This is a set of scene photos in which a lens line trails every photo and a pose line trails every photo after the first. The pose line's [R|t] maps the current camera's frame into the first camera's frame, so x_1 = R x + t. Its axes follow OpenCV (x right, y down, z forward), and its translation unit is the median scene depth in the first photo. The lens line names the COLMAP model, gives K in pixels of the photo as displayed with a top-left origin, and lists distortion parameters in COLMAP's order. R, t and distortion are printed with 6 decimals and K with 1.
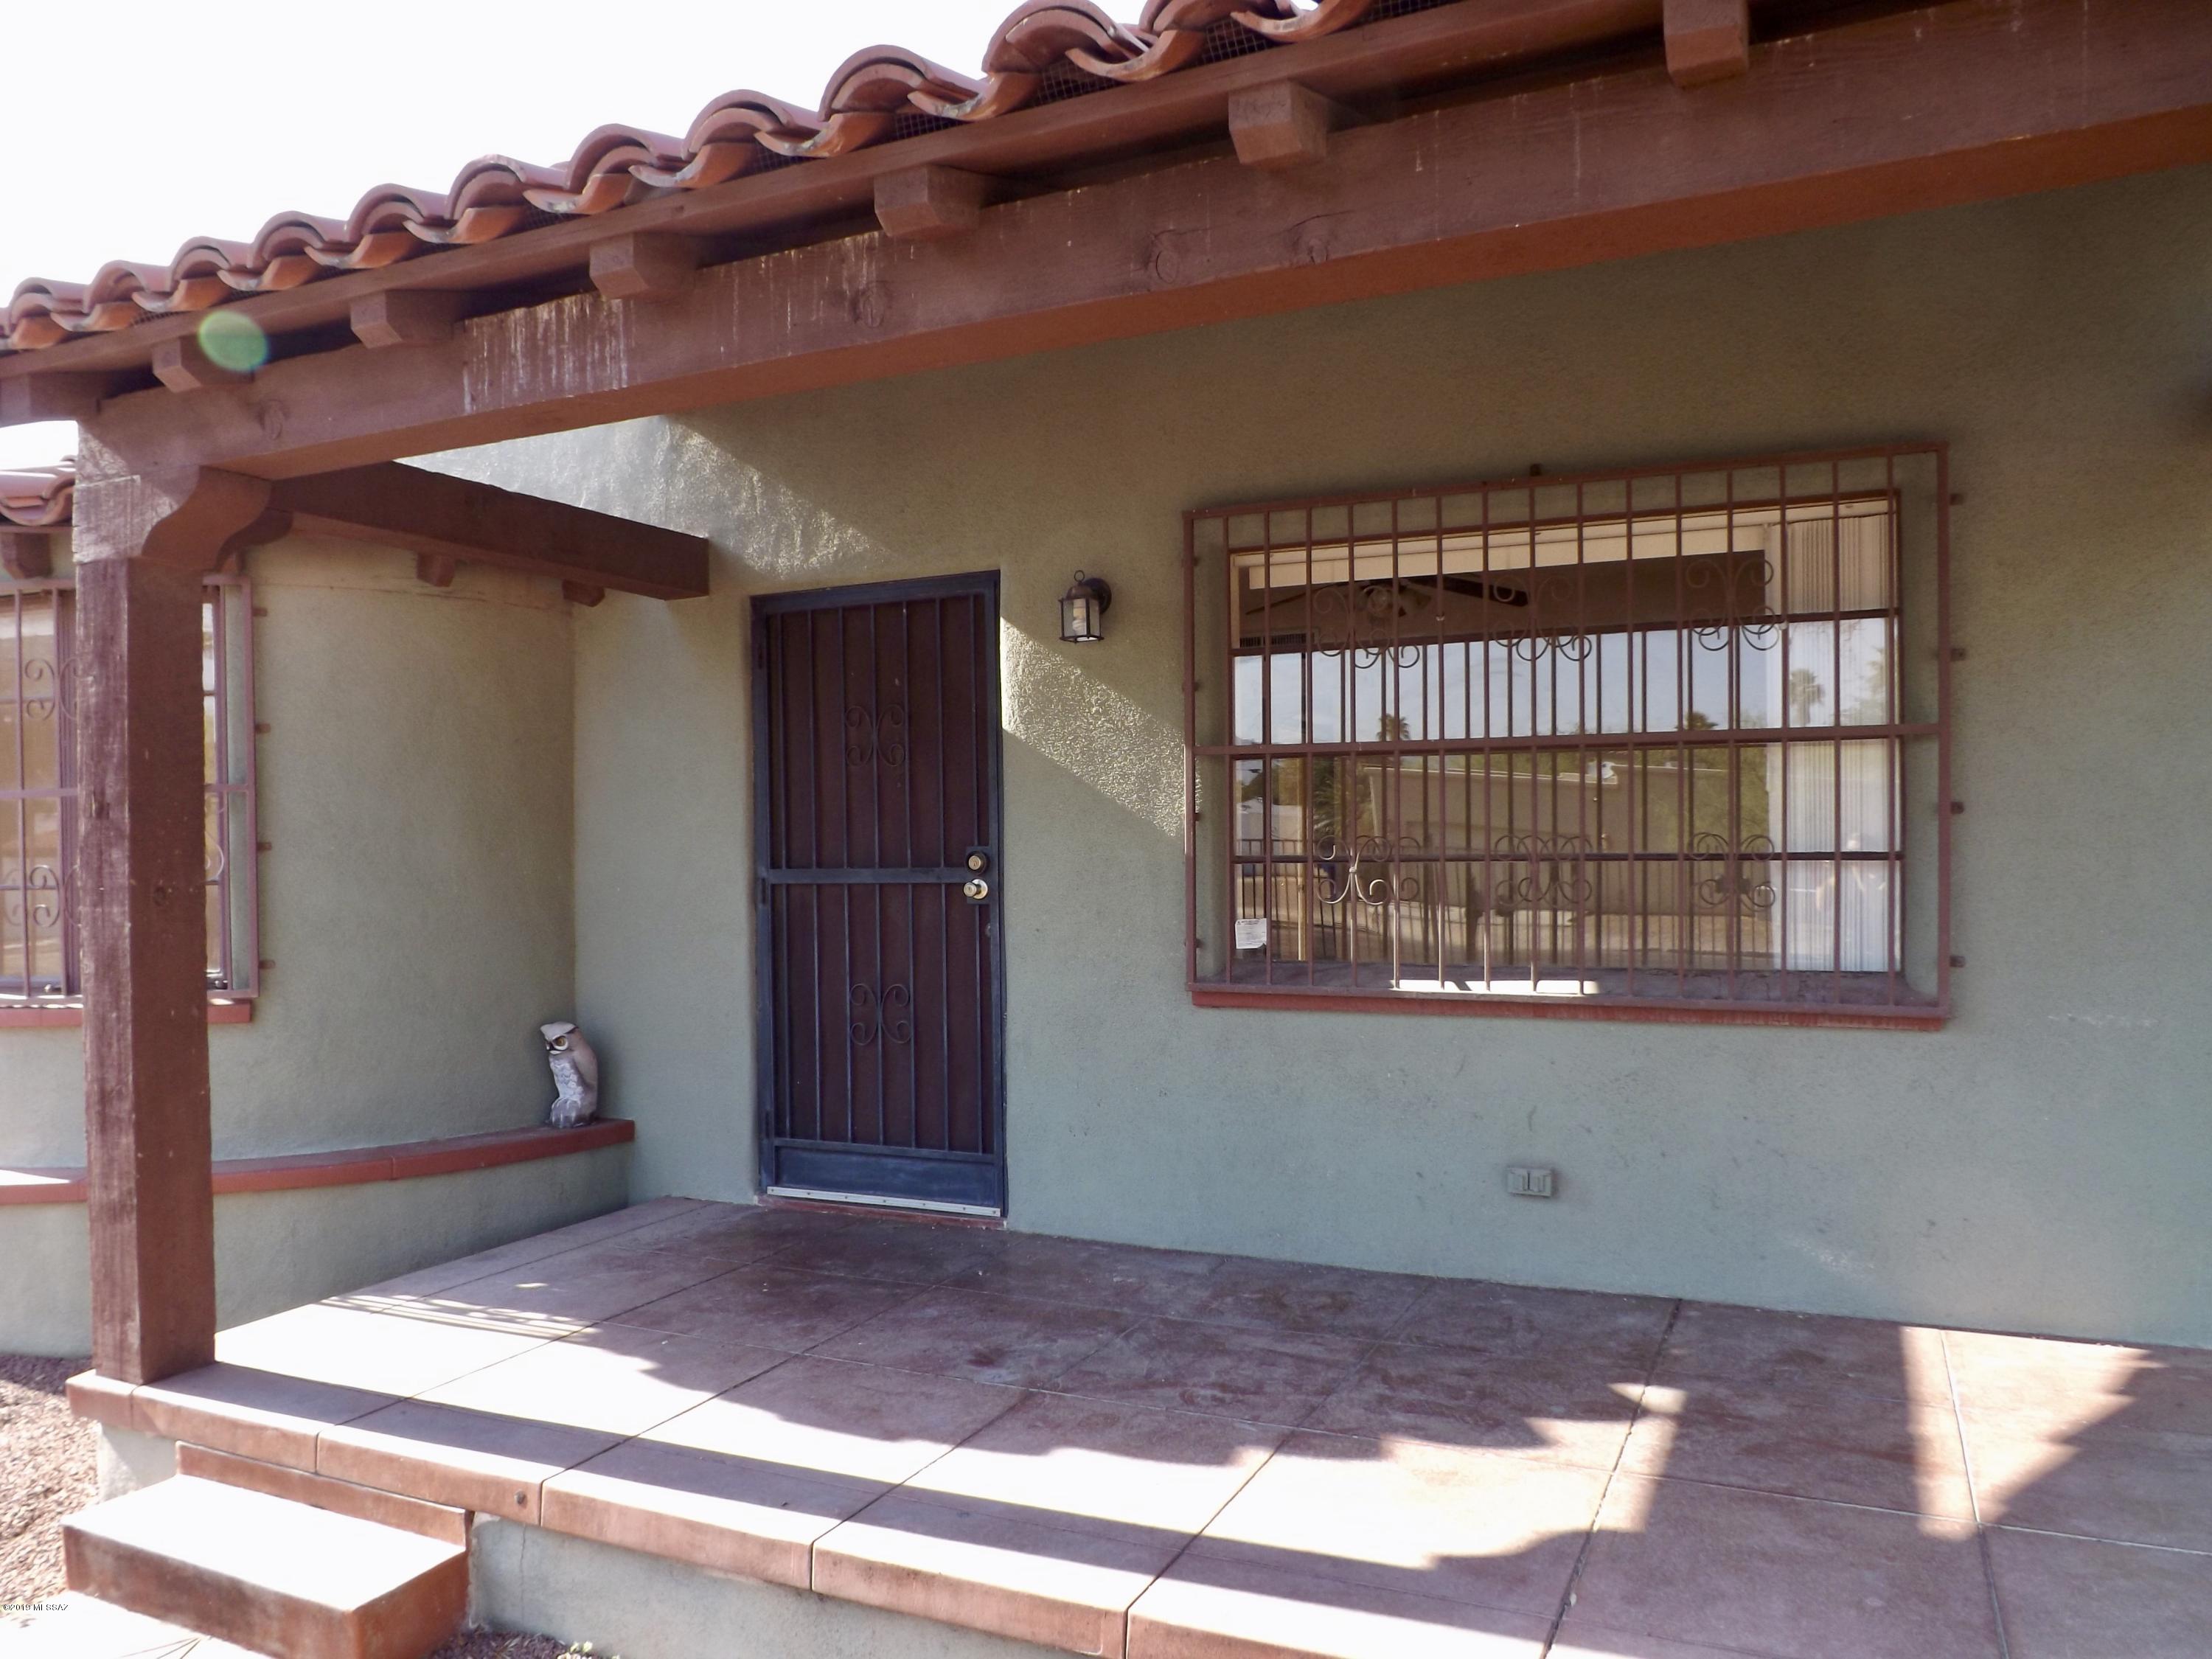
lens RADIAL K [[1612.4, 0, 1106.0], [0, 1612.4, 829.5], [0, 0, 1]] dist [-0.026062, -0.000595]
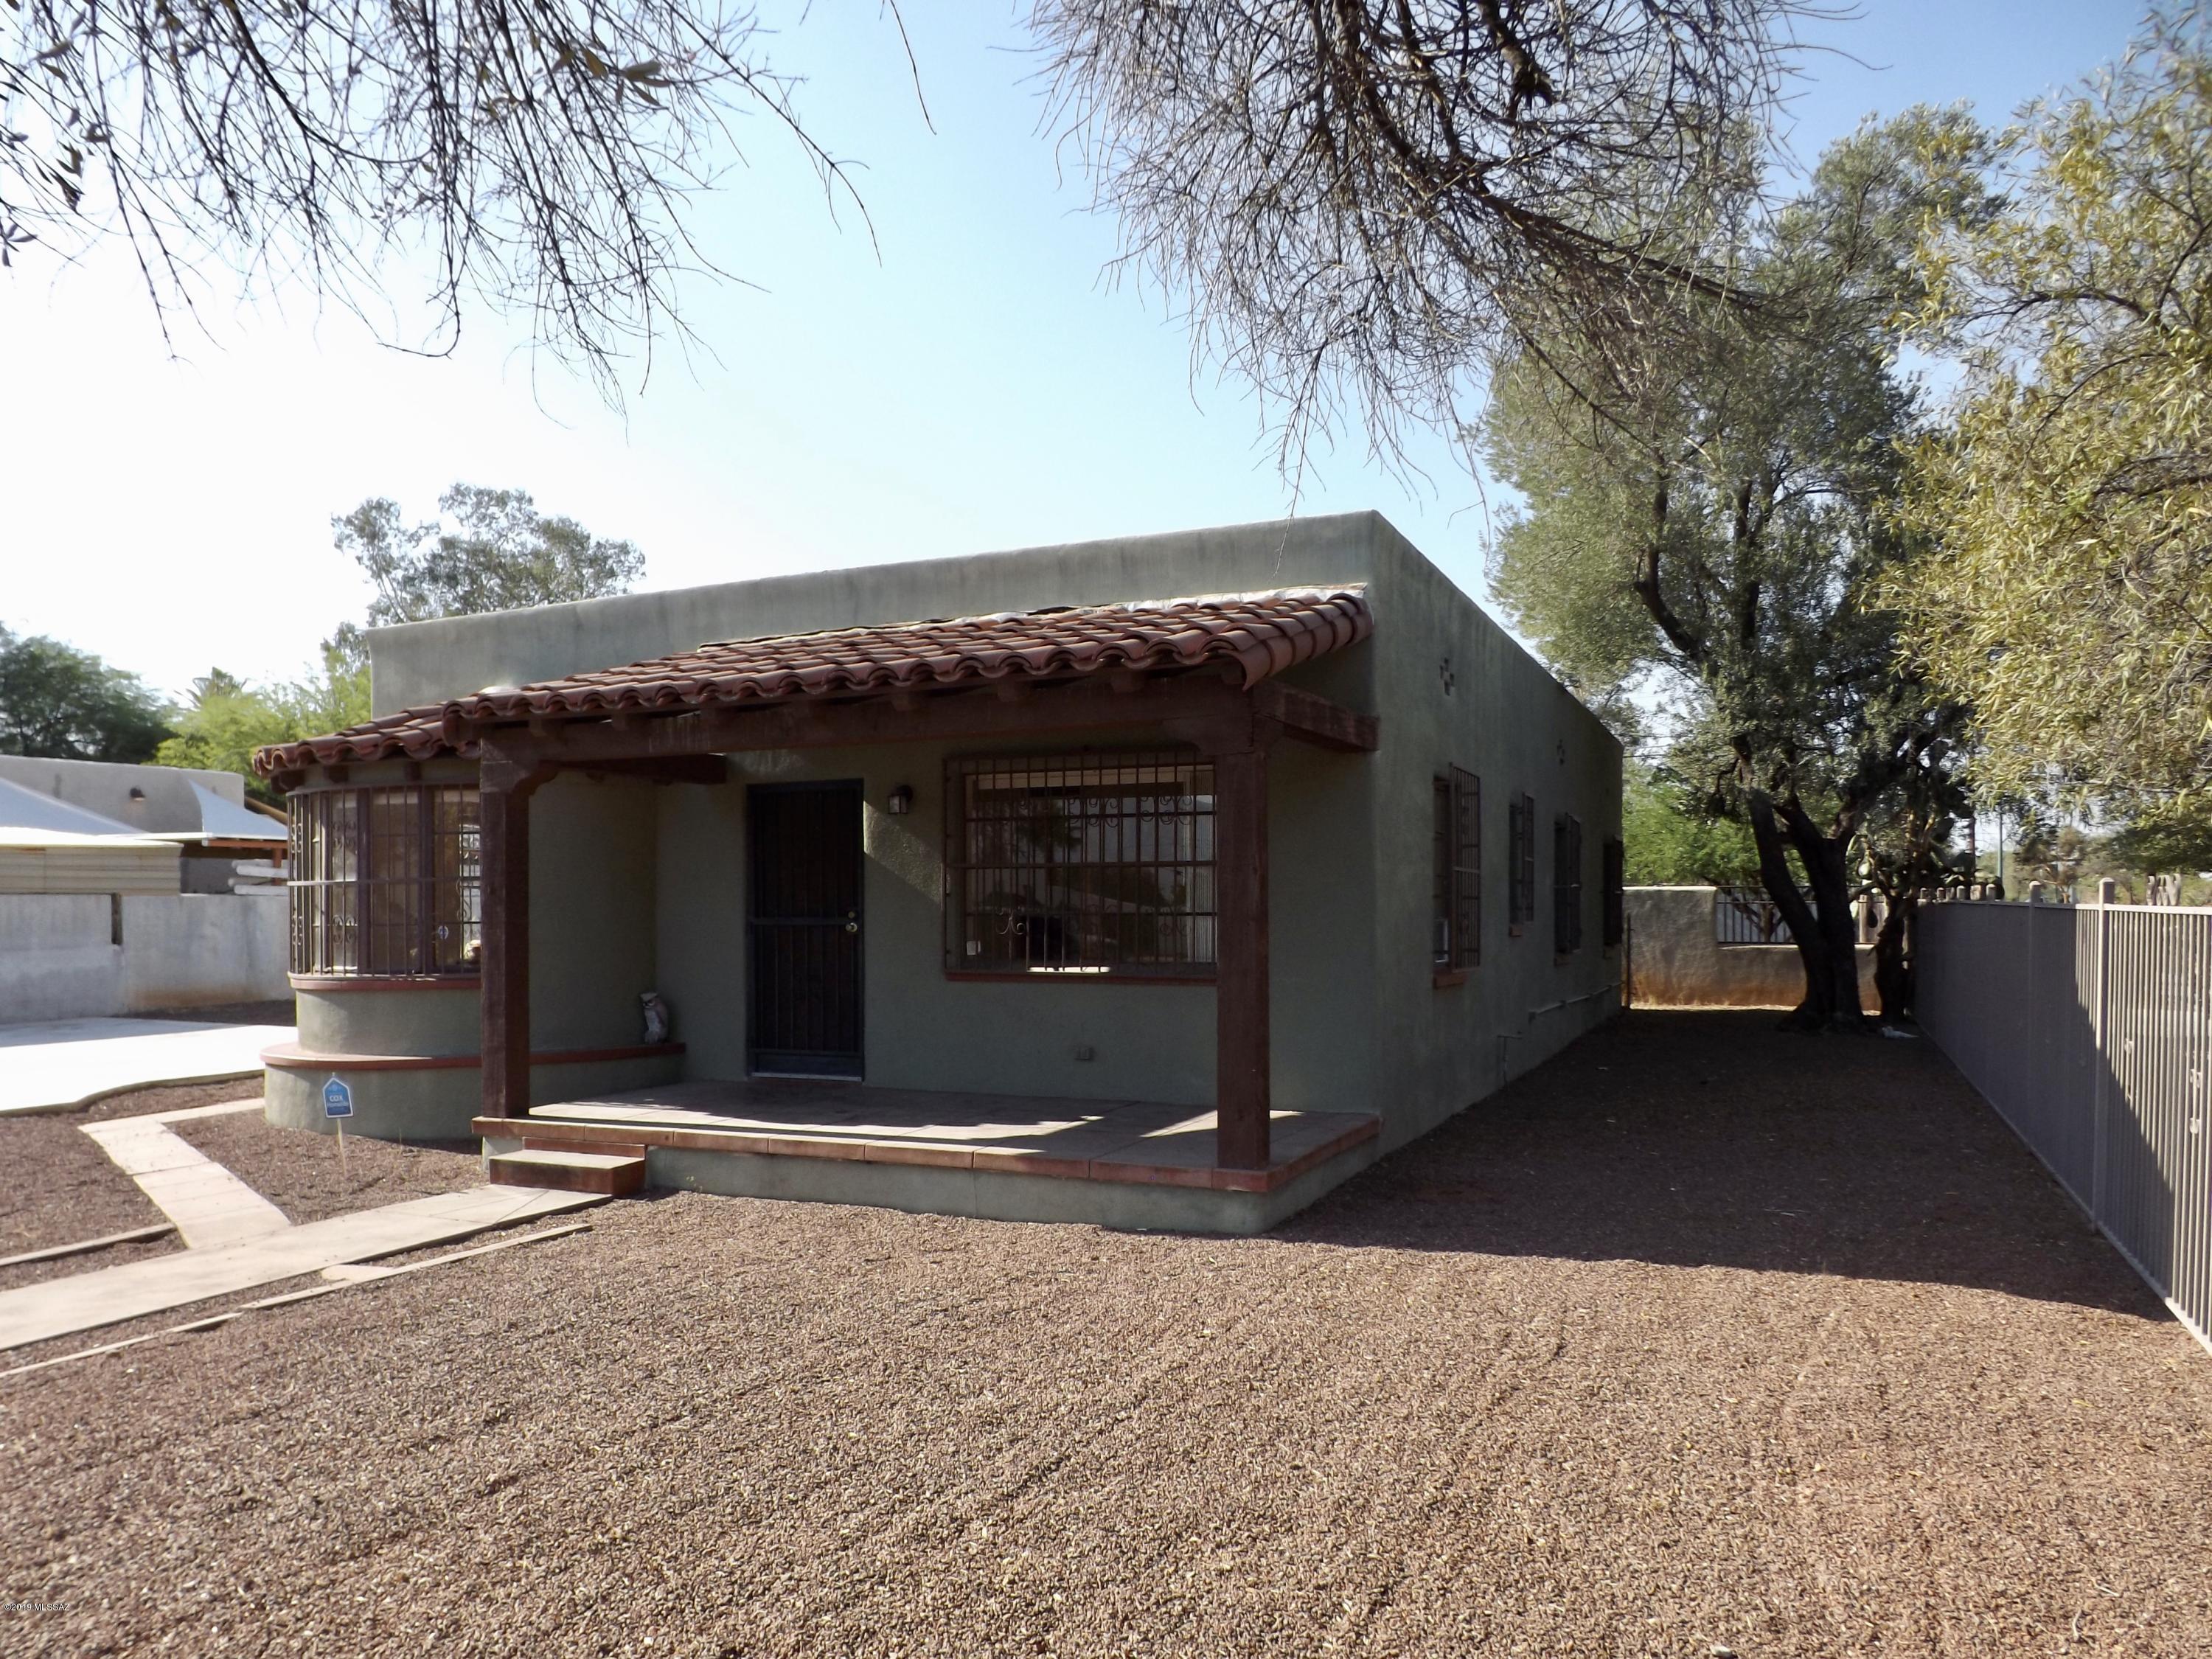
lens RADIAL K [[1813.4, 0, 1108.3], [0, 1813.4, 869.4], [0, 0, 1]] dist [0.103270, 0.000108]
pose [[0.999903, 0.004125, -0.013300, 0.290105], [-0.004113, 0.999991, 0.000999, -0.043392], [0.013304, -0.000944, 0.999911, -1.398221]]
